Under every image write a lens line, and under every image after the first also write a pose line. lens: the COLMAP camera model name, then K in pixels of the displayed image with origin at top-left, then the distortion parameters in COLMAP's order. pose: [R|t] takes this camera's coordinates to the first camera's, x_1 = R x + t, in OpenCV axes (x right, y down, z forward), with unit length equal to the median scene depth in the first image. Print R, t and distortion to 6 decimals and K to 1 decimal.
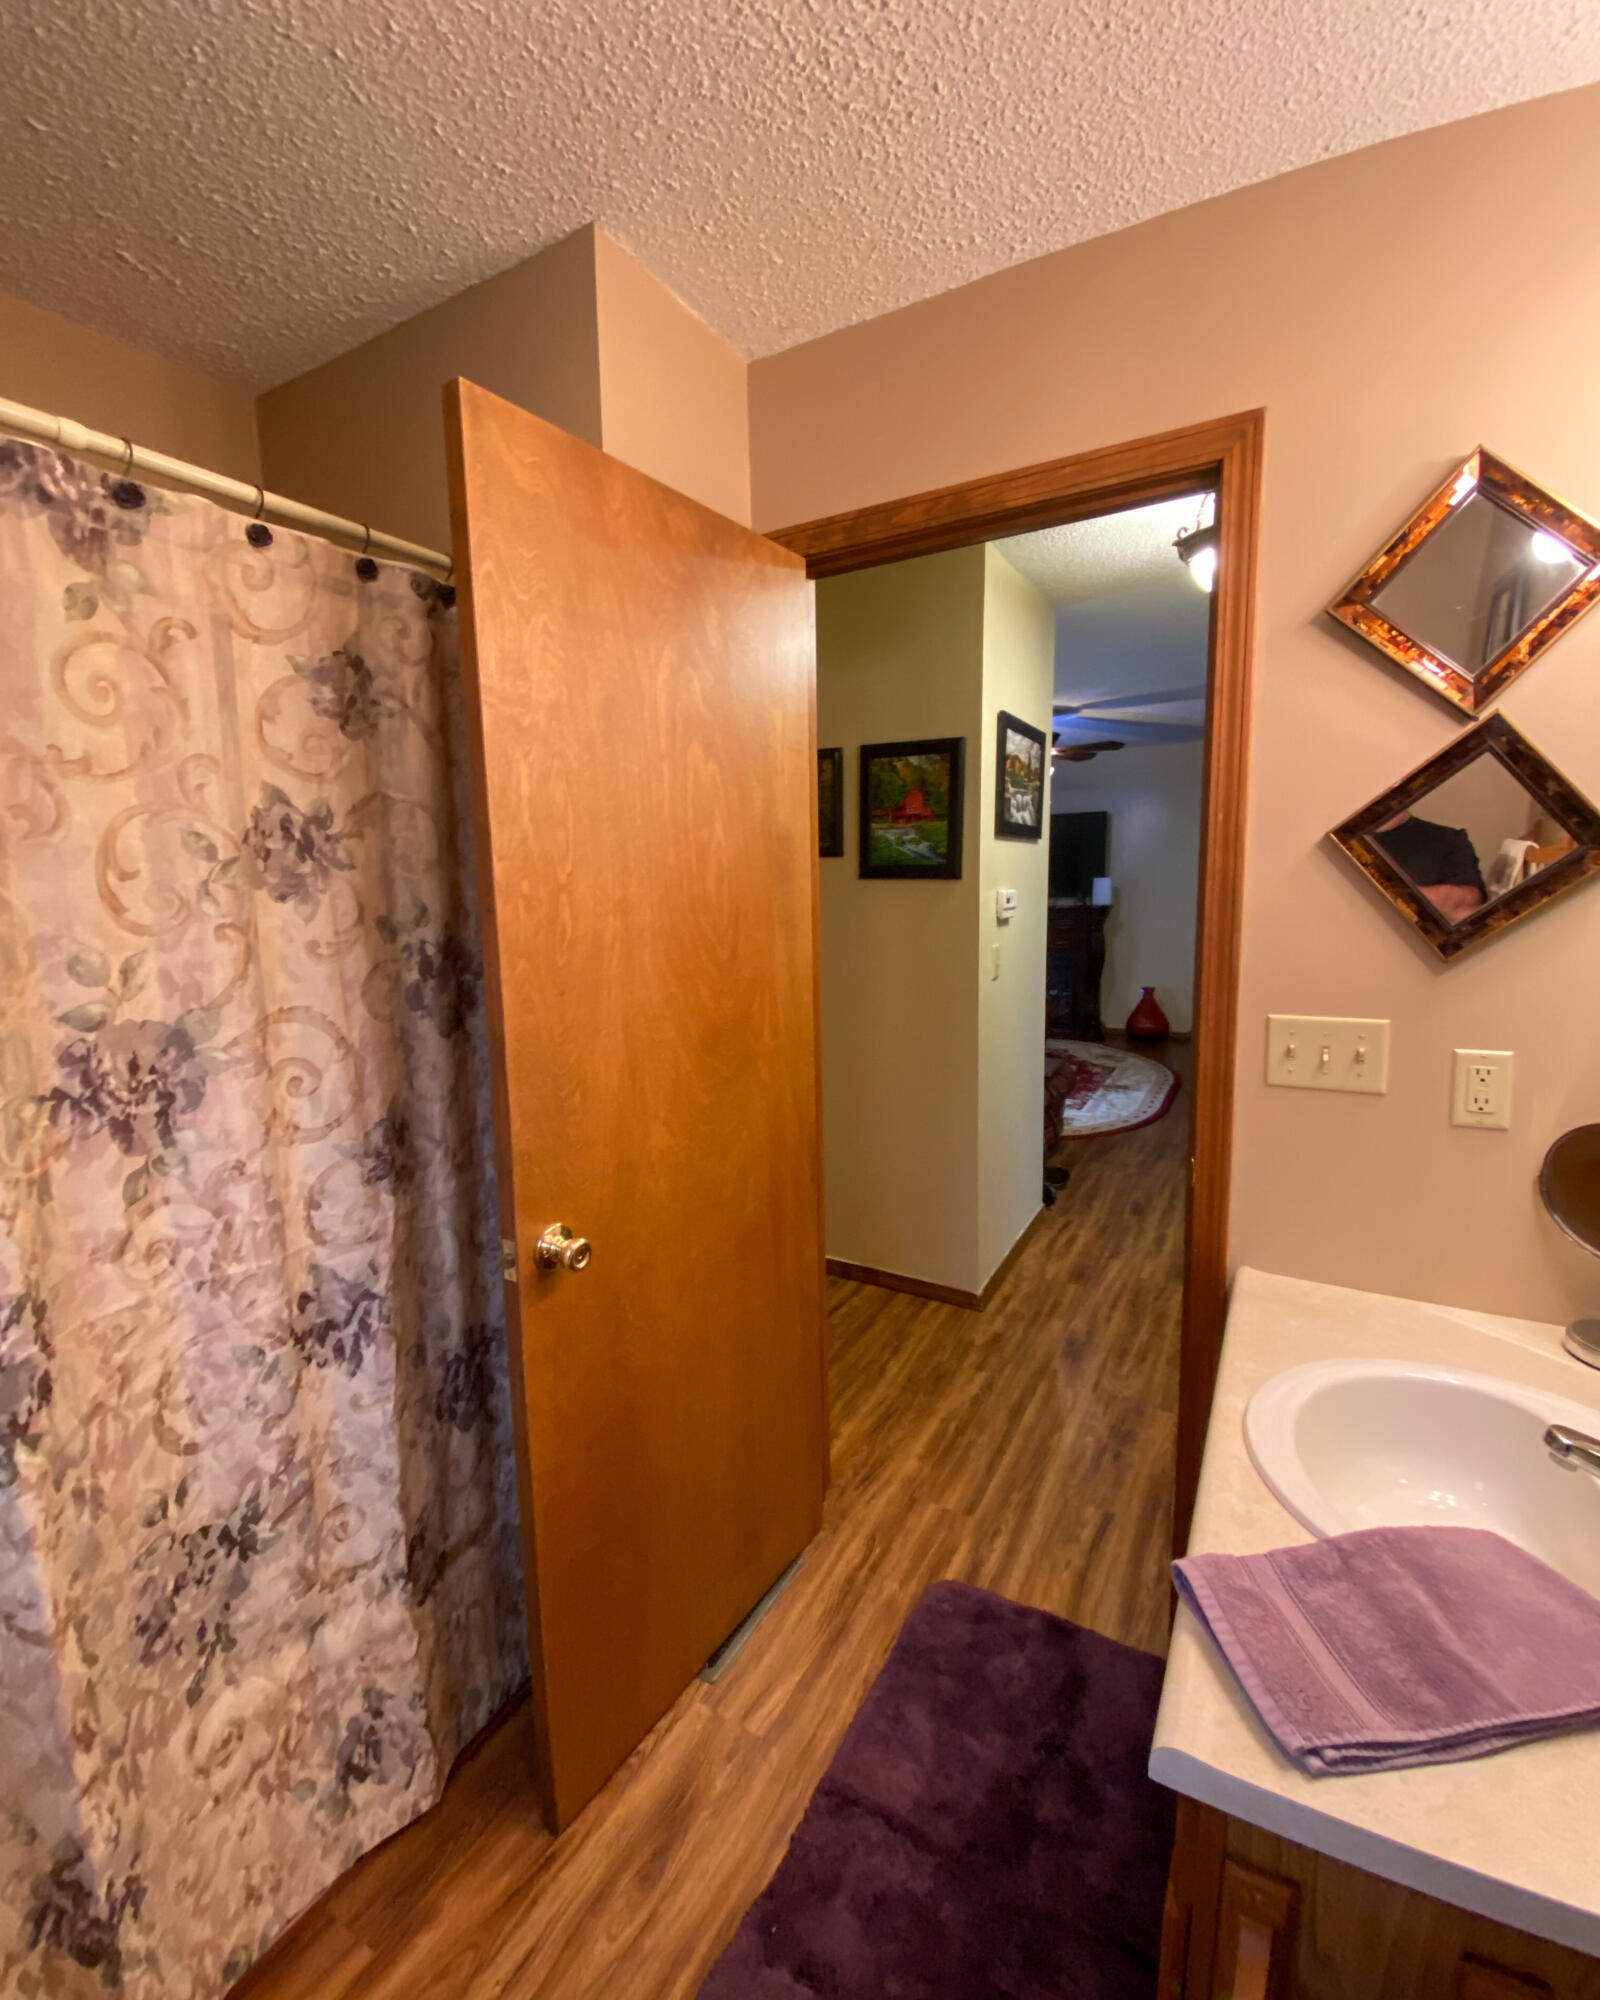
lens RADIAL K [[870.5, 0, 800.0], [0, 870.5, 1000.0], [0, 0, 1]] dist [0.037423, -0.029361]
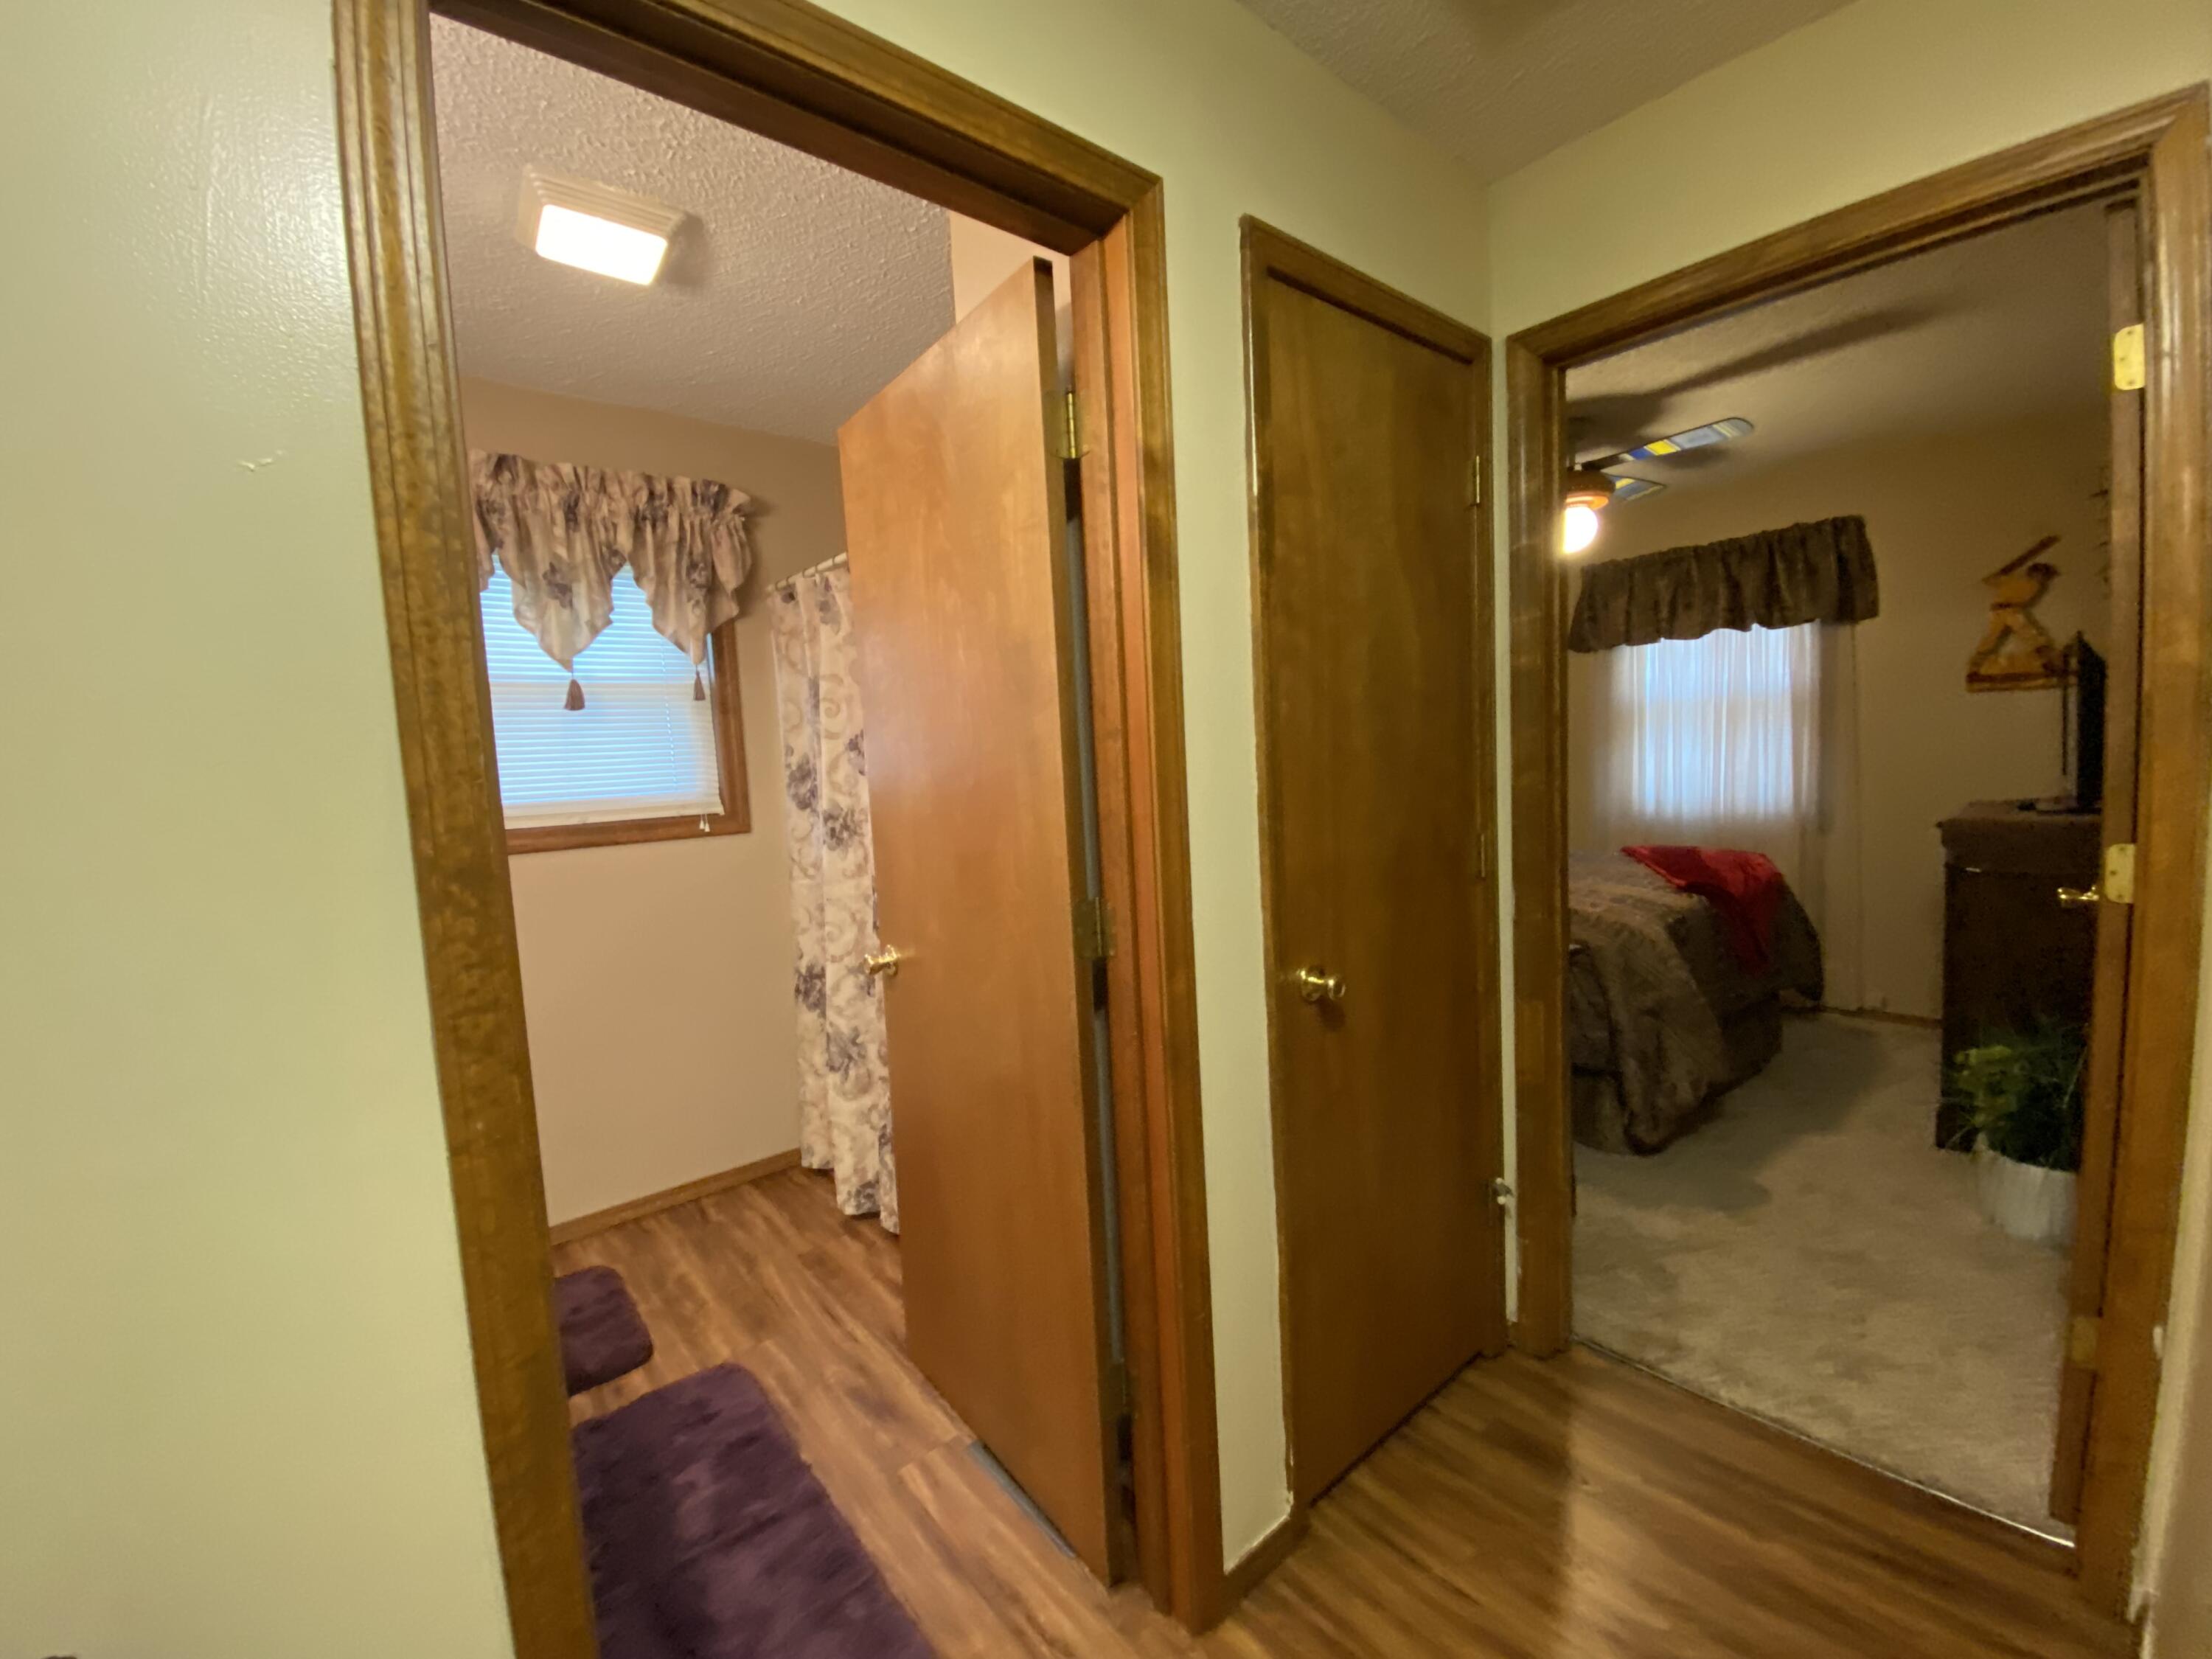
lens RADIAL K [[894.2, 0, 1096.3], [0, 894.2, 832.9], [0, 0, 1]] dist [0.019135, -0.020958]
pose [[-0.353213, 0.117924, -0.928081, 0.833698], [-0.076909, 0.985006, 0.154427, -0.168143], [0.932376, 0.125924, -0.338848, 1.510583]]
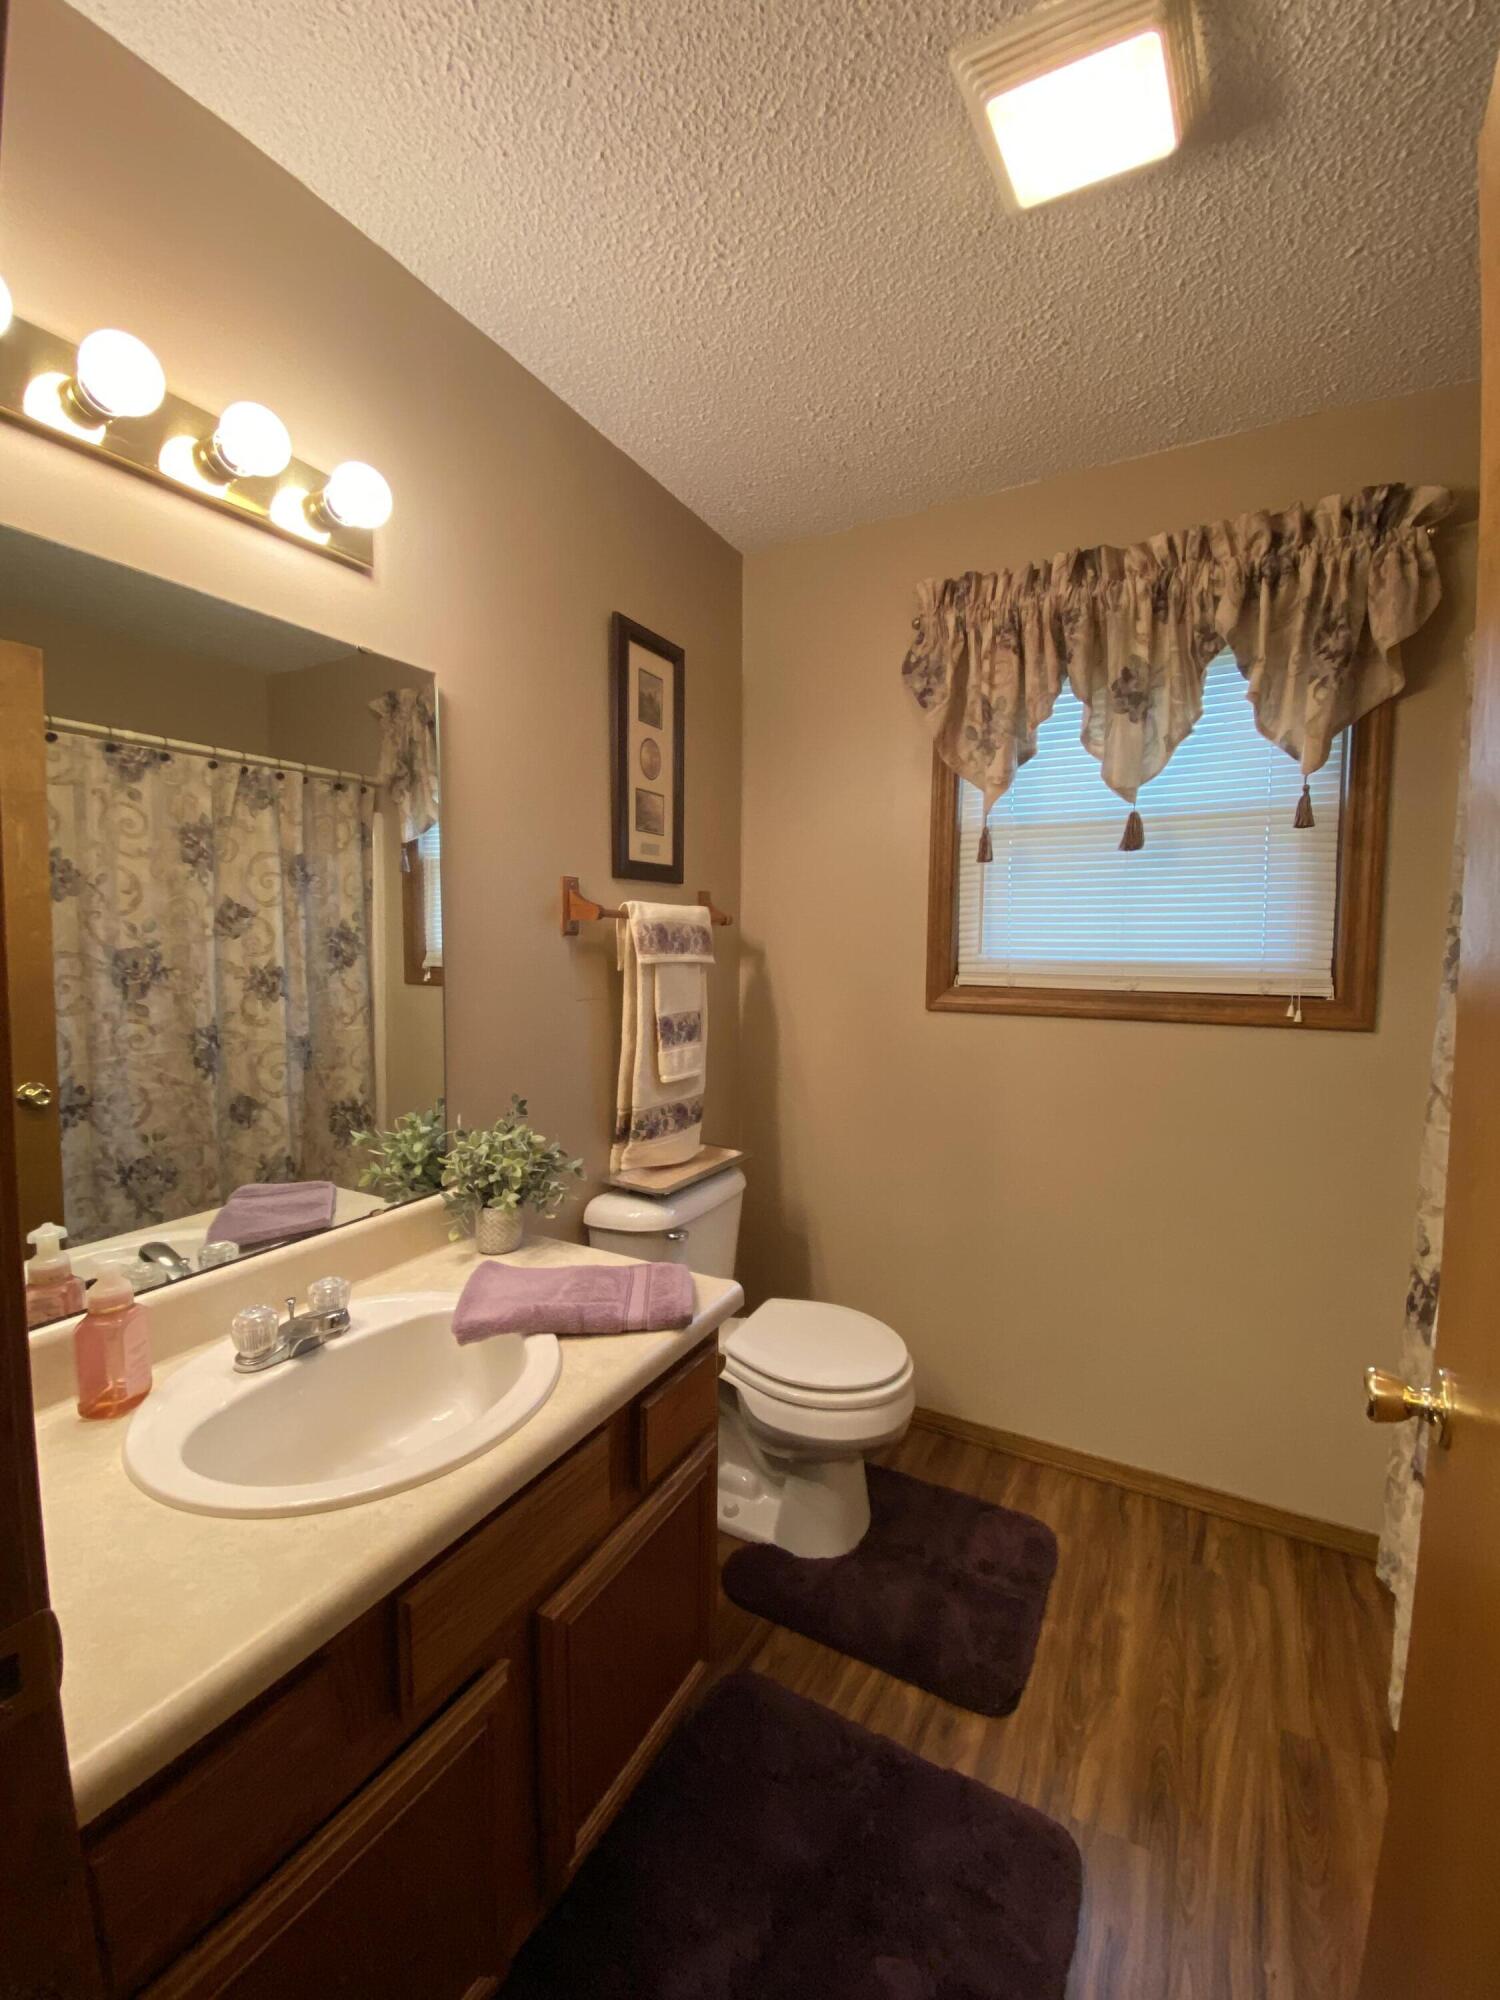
lens RADIAL K [[808.5, 0, 753.7], [0, 808.5, 993.6], [0, 0, 1]] dist [0.019135, -0.020958]
pose [[-0.999737, 0.012499, -0.019245, 0.183012], [0.008280, 0.978630, 0.205465, -0.103485], [0.021402, 0.205251, -0.978475, 1.229841]]
